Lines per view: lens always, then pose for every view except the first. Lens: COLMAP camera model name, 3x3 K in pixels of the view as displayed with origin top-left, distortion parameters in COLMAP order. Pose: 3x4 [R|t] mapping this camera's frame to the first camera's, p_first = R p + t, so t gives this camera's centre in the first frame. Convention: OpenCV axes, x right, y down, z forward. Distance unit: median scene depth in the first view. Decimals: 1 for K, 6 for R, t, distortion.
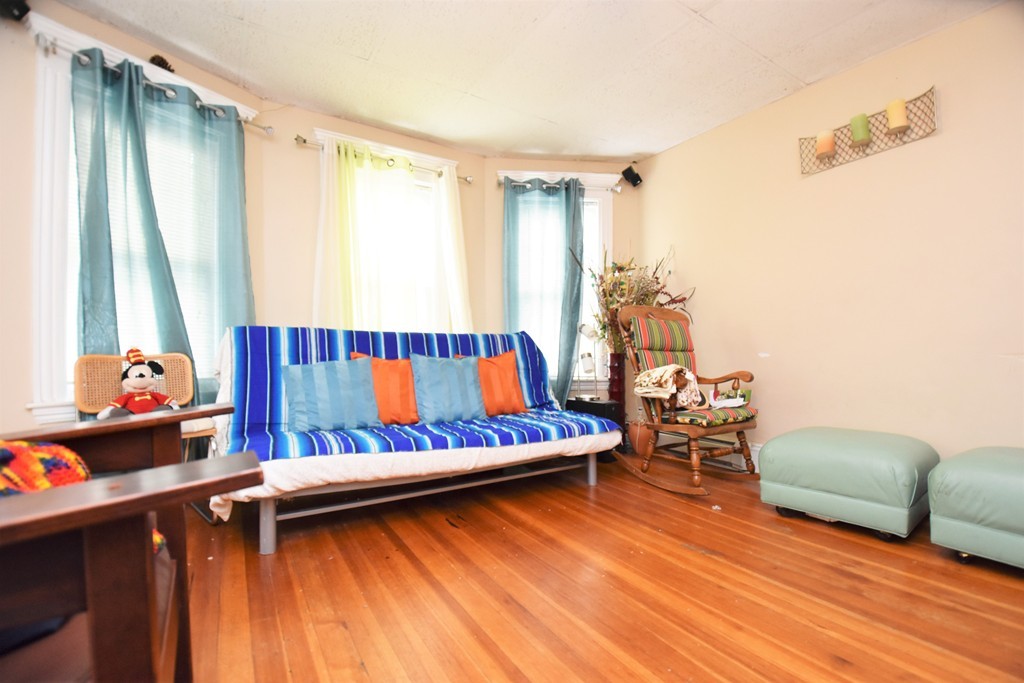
lens RADIAL K [[449.5, 0, 515.7], [0, 449.5, 348.3], [0, 0, 1]] dist [-0.017652, -0.000735]
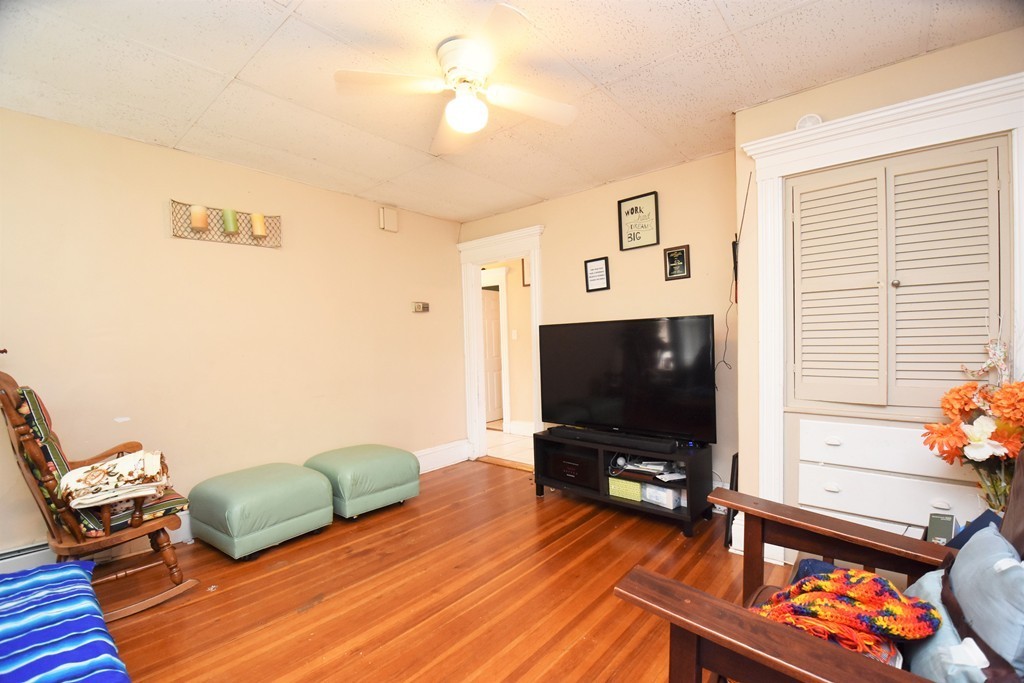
lens RADIAL K [[449.5, 0, 514.8], [0, 449.5, 342.1], [0, 0, 1]] dist [-0.017652, -0.000735]
pose [[-0.283578, 0.008085, 0.958915, -0.659679], [0.017162, 0.999847, -0.003355, -0.159344], [-0.958796, 0.015506, -0.283674, 0.656147]]
